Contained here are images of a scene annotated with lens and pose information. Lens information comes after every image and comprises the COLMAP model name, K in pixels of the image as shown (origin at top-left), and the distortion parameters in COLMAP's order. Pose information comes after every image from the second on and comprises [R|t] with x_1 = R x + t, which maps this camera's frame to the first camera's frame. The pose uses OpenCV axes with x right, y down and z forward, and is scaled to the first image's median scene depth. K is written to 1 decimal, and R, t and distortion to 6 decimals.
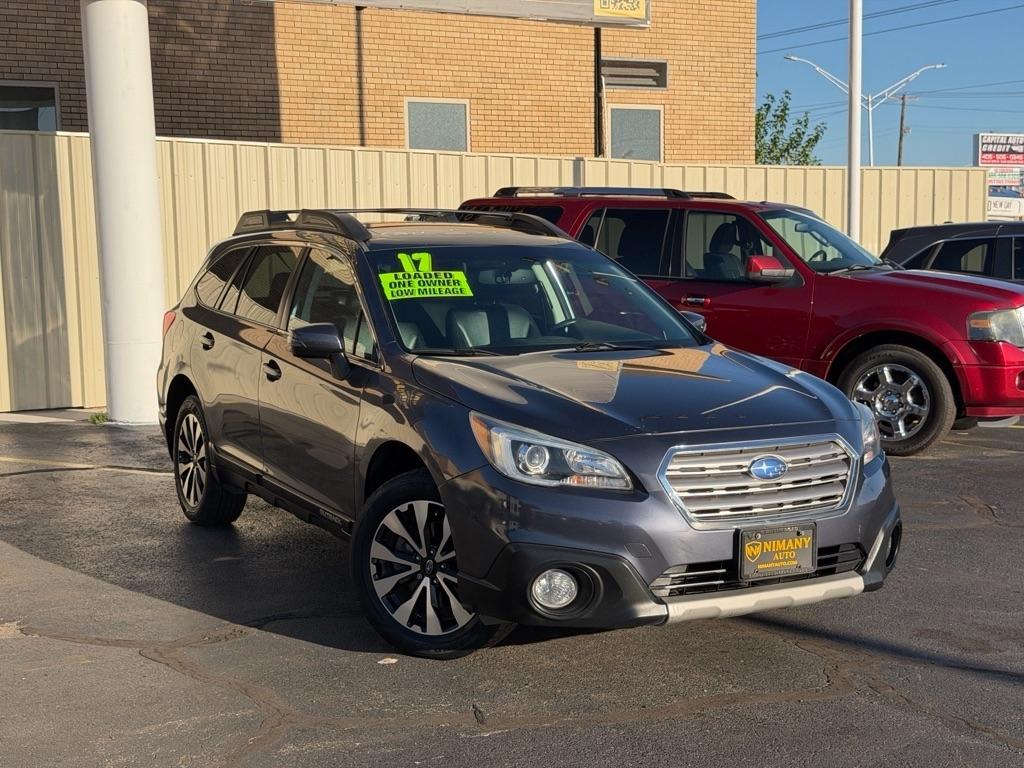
lens RADIAL K [[1360.7, 0, 522.4], [0, 1360.7, 385.7], [0, 0, 1]] dist [0.093700, 0.000000]
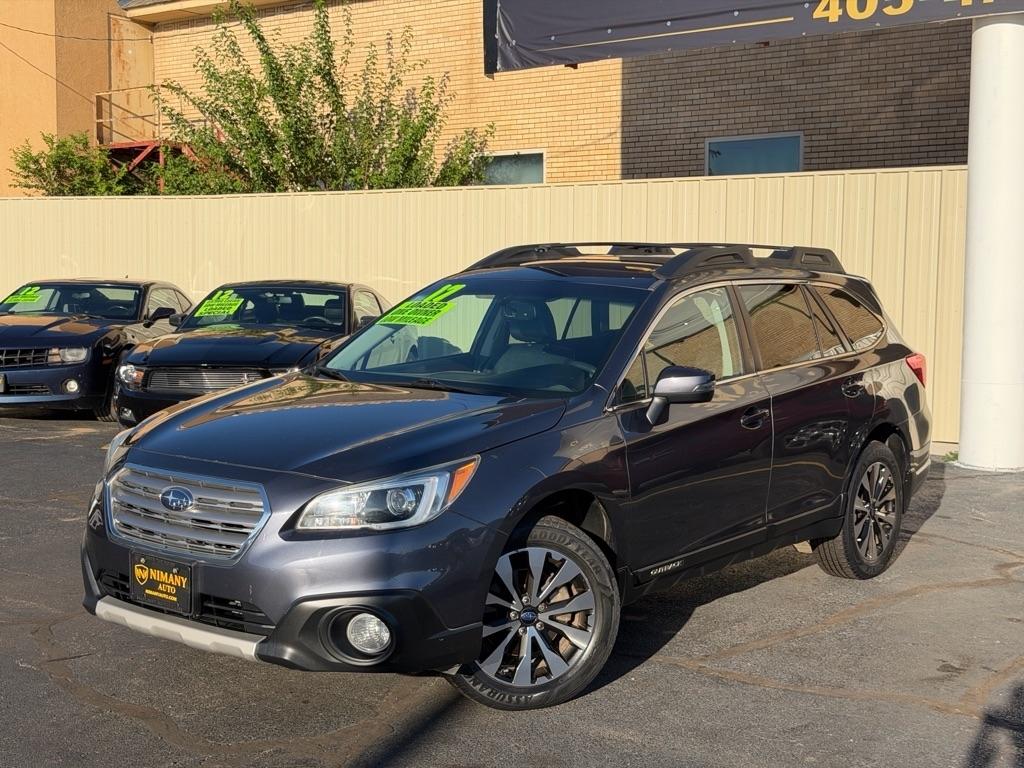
lens RADIAL K [[1360.7, 0, 520.5], [0, 1360.7, 376.4], [0, 0, 1]] dist [0.093700, 0.000000]
pose [[0.430083, 0.078534, -0.899367, 0.756828], [-0.114363, 0.992923, 0.032014, -0.059048], [0.895517, 0.089085, 0.436021, 0.488772]]
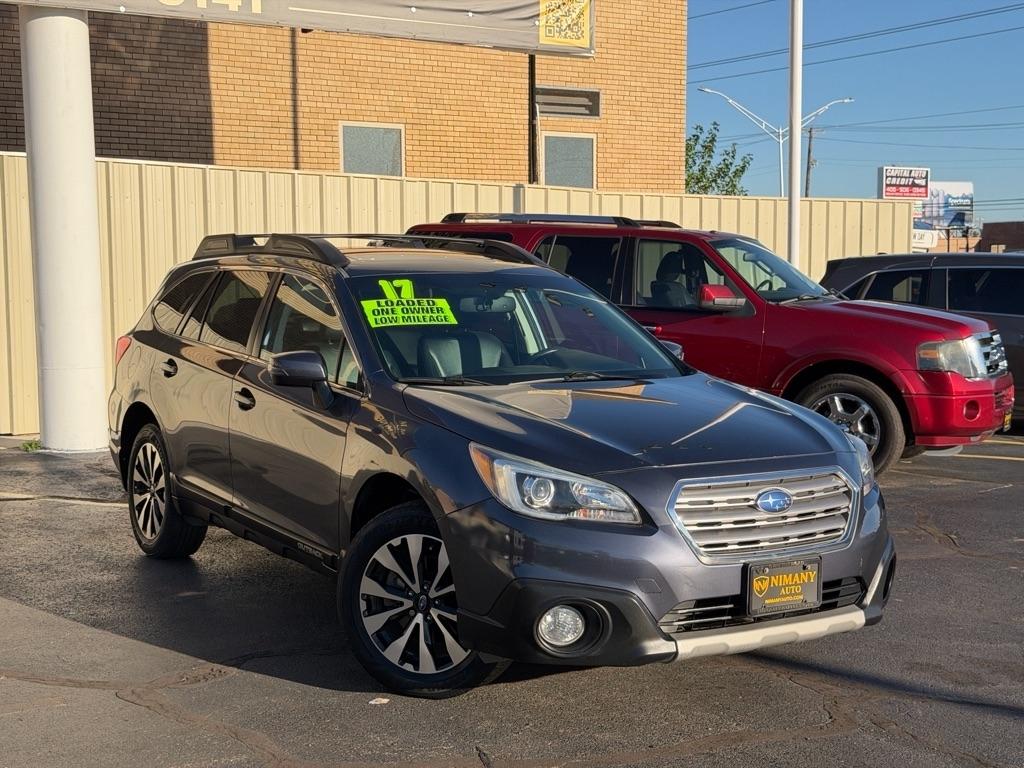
lens RADIAL K [[1360.7, 0, 520.2], [0, 1360.7, 378.4], [0, 0, 1]] dist [0.093700, 0.000000]
pose [[0.997957, 0.004776, 0.063709, -0.041979], [-0.003261, 0.999710, -0.023873, -0.002674], [-0.063805, 0.023617, 0.997683, 0.014898]]
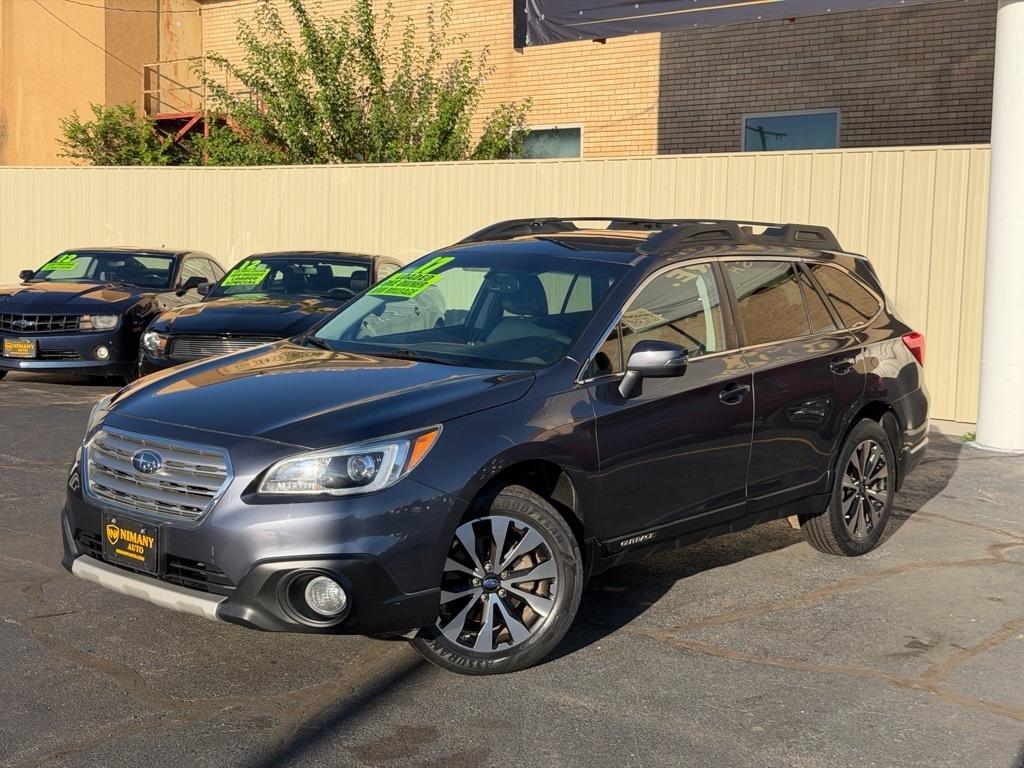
lens RADIAL K [[1360.7, 0, 520.4], [0, 1360.7, 358.8], [0, 0, 1]] dist [0.093700, 0.000000]
pose [[0.395559, 0.090453, -0.913976, 0.784574], [-0.128703, 0.990778, 0.042353, -0.063244], [0.909378, 0.100878, 0.403553, 0.521671]]
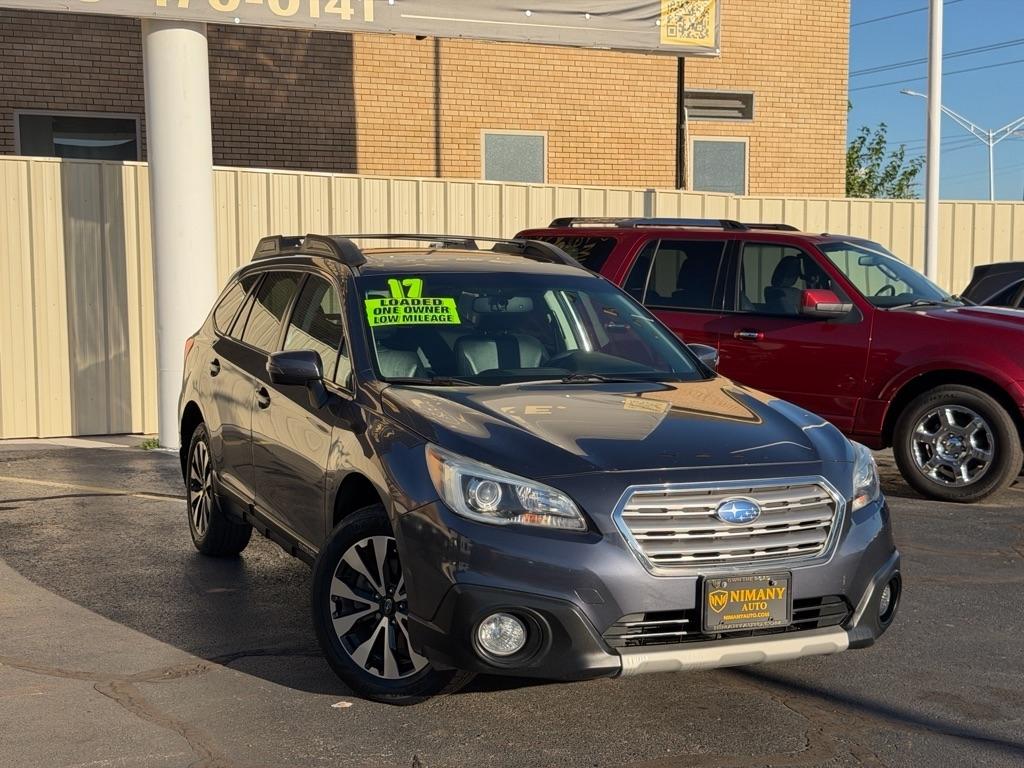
lens RADIAL K [[1360.7, 0, 513.6], [0, 1360.7, 389.6], [0, 0, 1]] dist [0.093700, 0.000000]
pose [[0.995883, 0.017869, -0.088872, 0.068464], [-0.019925, 0.999553, -0.022304, 0.000929], [0.088433, 0.023983, 0.995793, 0.038556]]
